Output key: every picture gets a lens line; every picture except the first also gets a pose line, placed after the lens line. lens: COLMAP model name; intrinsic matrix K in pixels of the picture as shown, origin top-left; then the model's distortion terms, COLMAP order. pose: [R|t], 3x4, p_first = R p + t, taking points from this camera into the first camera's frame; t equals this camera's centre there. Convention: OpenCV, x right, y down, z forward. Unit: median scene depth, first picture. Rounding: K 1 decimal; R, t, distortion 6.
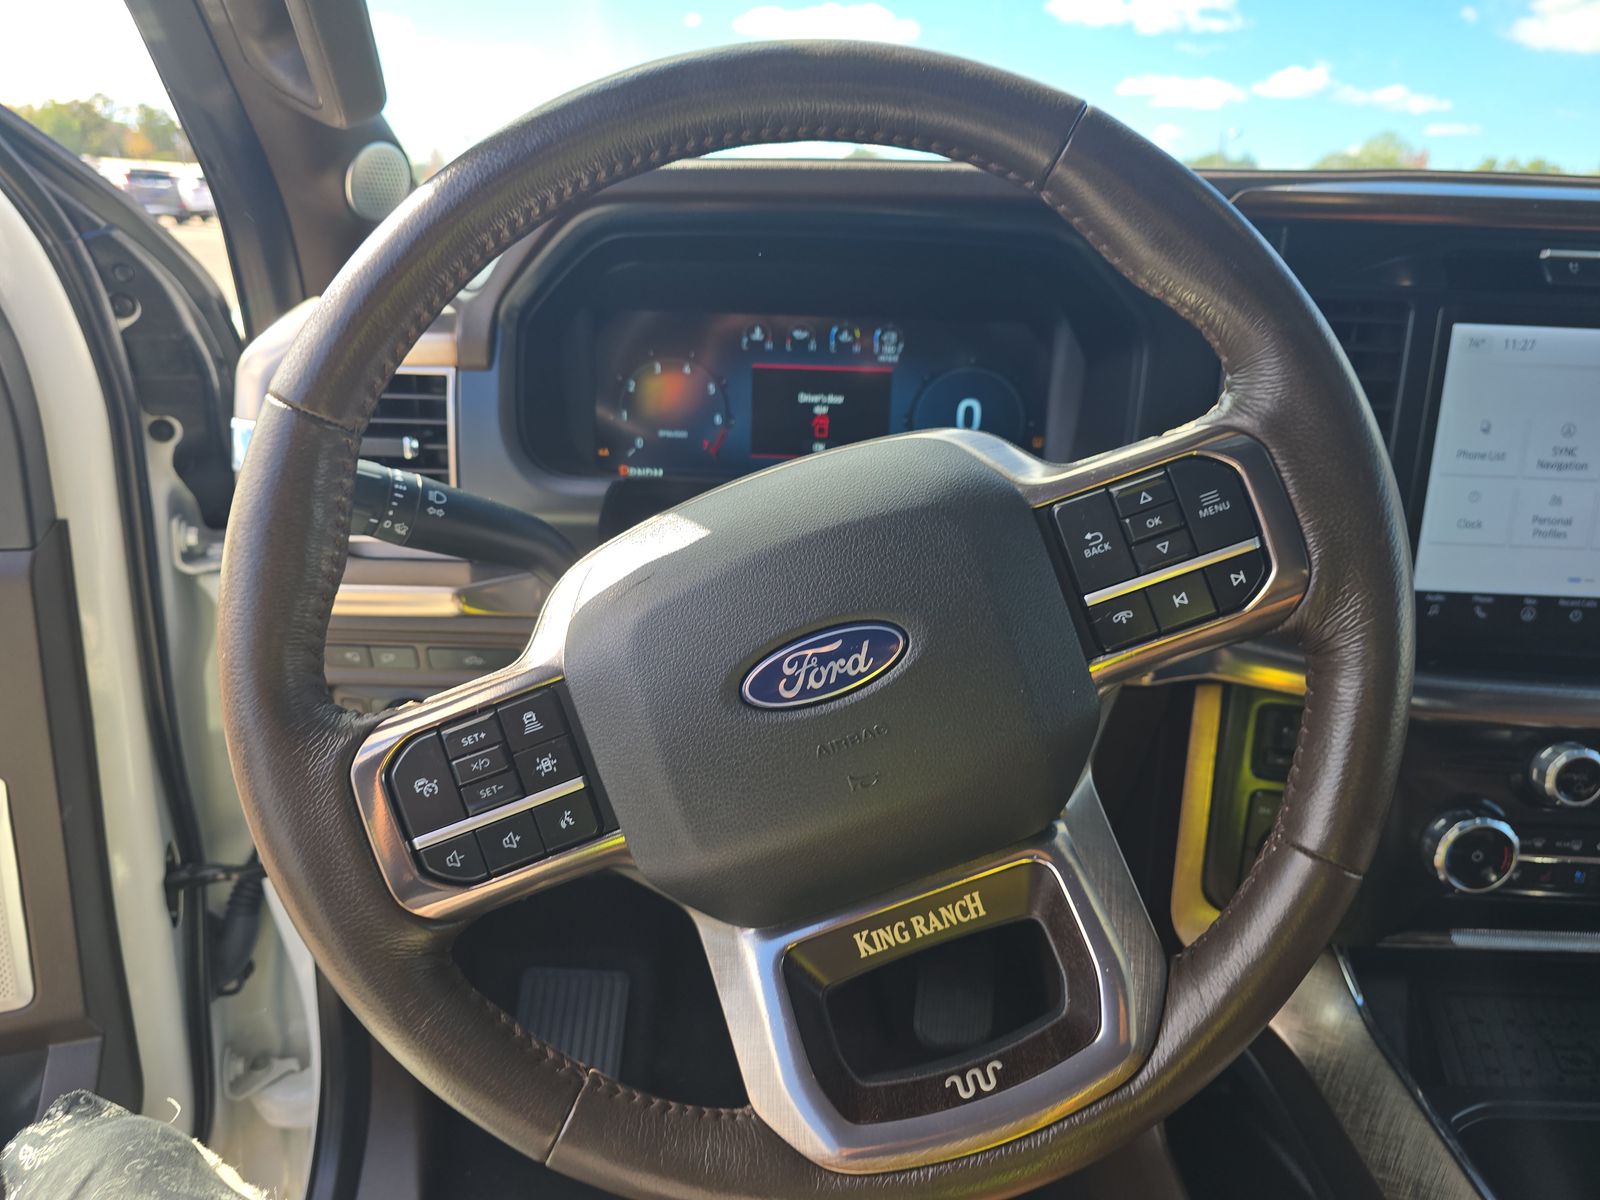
lens RADIAL K [[1082.3, 0, 798.5], [0, 1082.3, 599.5], [0, 0, 1]] dist [0.003153, -0.017086]
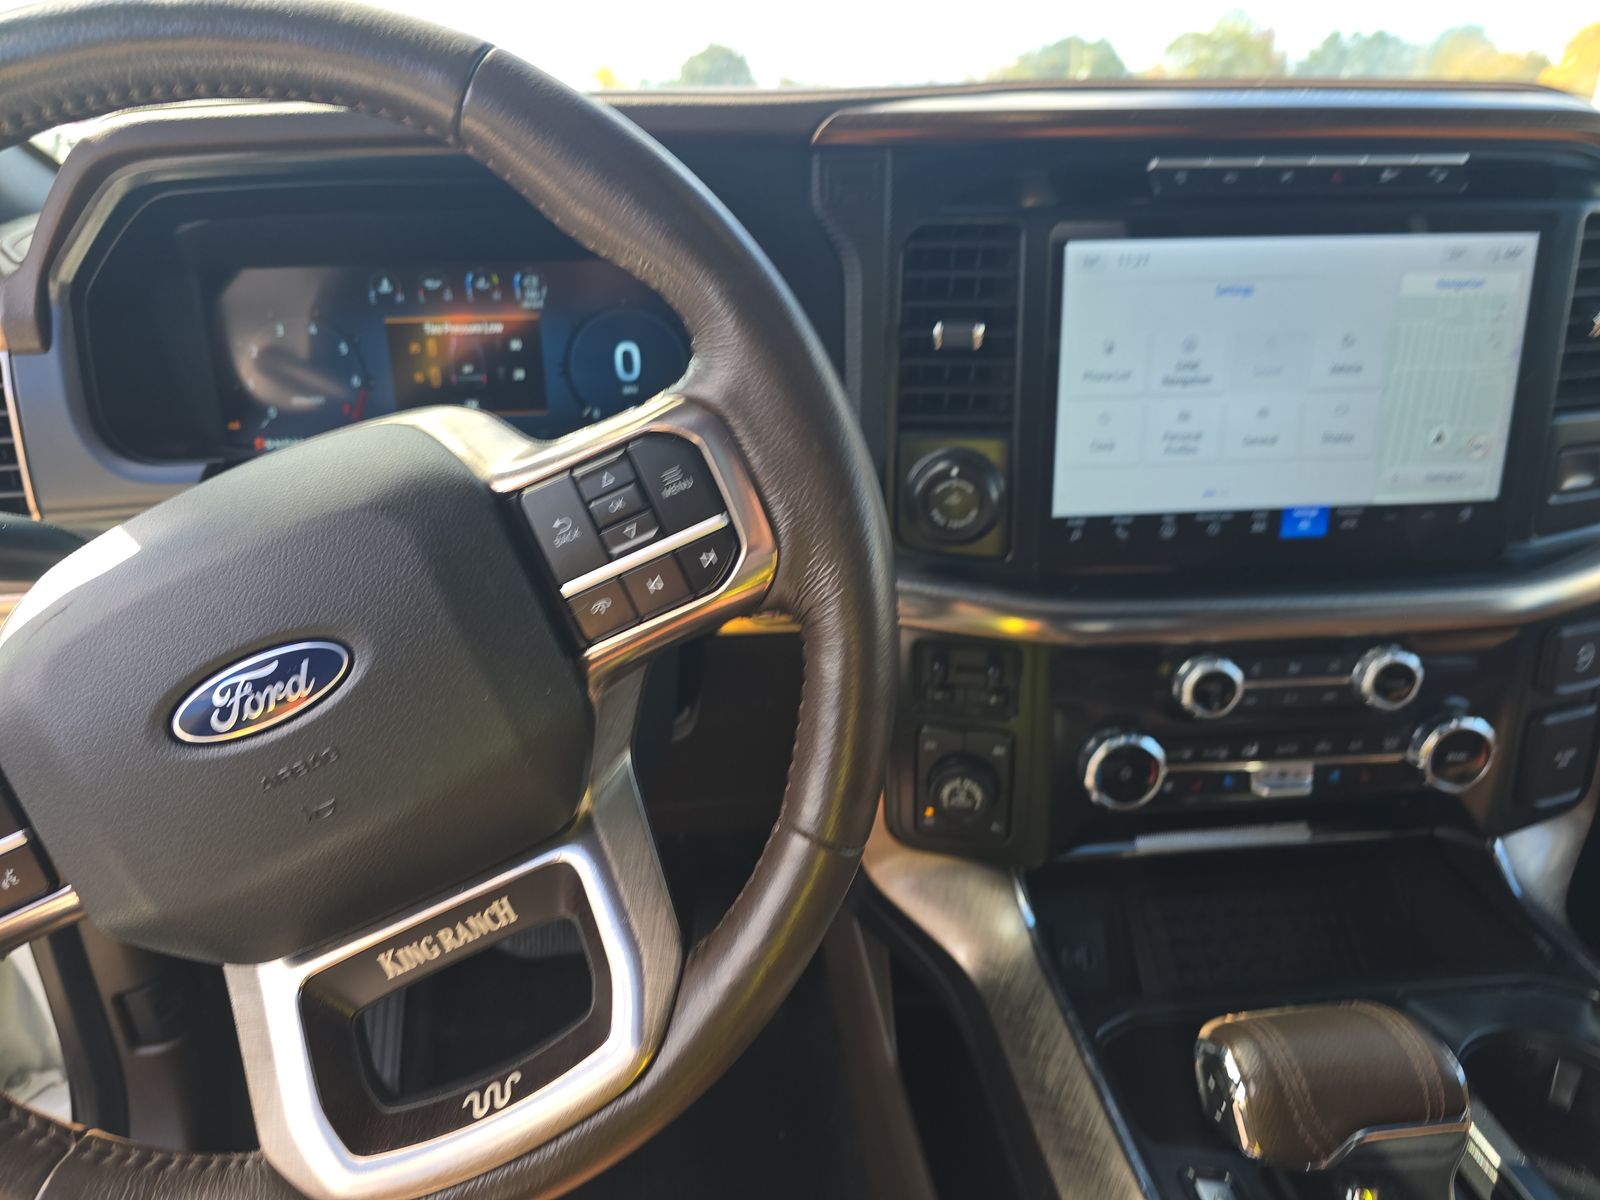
lens RADIAL K [[1082.3, 0, 805.8], [0, 1082.3, 598.5], [0, 0, 1]] dist [0.003153, -0.017086]
pose [[0.991687, -0.085555, 0.096113, 0.358593], [0.077533, 0.993419, 0.084307, -0.052687], [-0.102694, -0.076155, 0.991794, 0.044332]]
